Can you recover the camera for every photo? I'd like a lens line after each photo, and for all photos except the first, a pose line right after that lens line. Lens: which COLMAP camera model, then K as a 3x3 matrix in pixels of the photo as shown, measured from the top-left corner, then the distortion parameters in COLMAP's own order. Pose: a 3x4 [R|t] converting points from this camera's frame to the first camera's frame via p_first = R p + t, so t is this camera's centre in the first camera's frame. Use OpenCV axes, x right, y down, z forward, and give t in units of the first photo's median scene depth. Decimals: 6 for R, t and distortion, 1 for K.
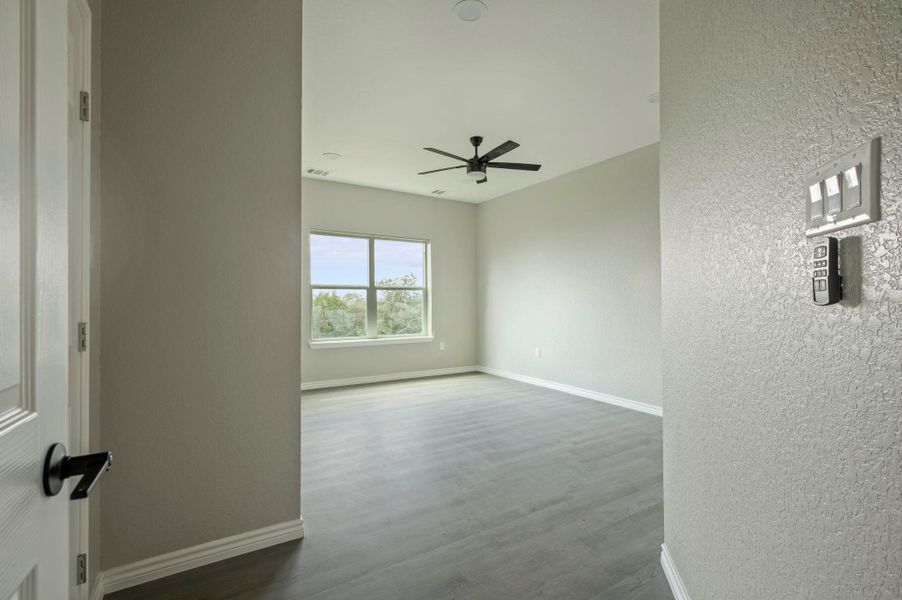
lens RADIAL K [[414.2, 0, 450.0], [0, 414.2, 301.2], [0, 0, 1]] dist [0.001318, -0.000041]
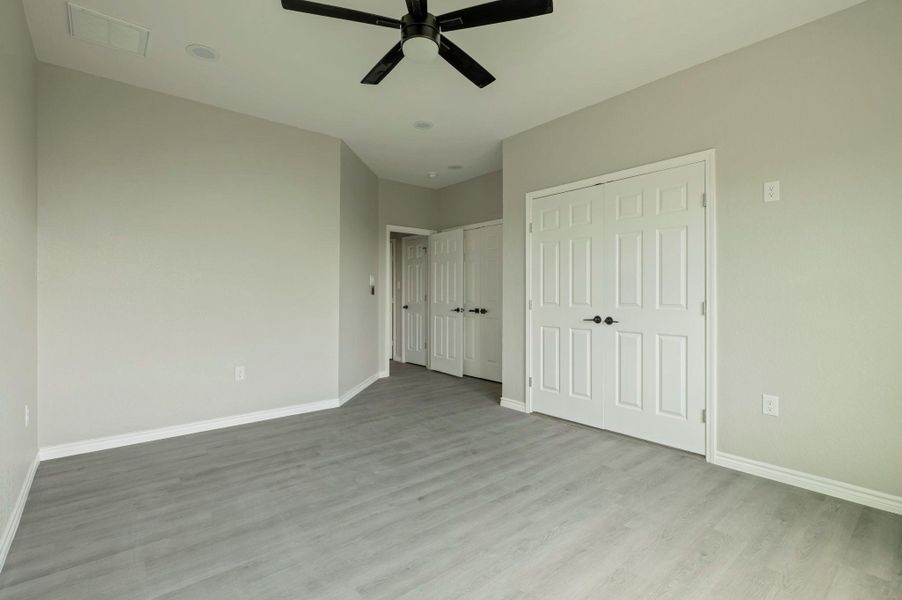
lens RADIAL K [[414.2, 0, 449.9], [0, 414.2, 294.1], [0, 0, 1]] dist [0.001318, -0.000041]
pose [[-0.990015, 0.001032, -0.140962, 0.123271], [0.001143, 0.999999, -0.000709, -0.000345], [0.140961, -0.000863, -0.990015, 1.883515]]
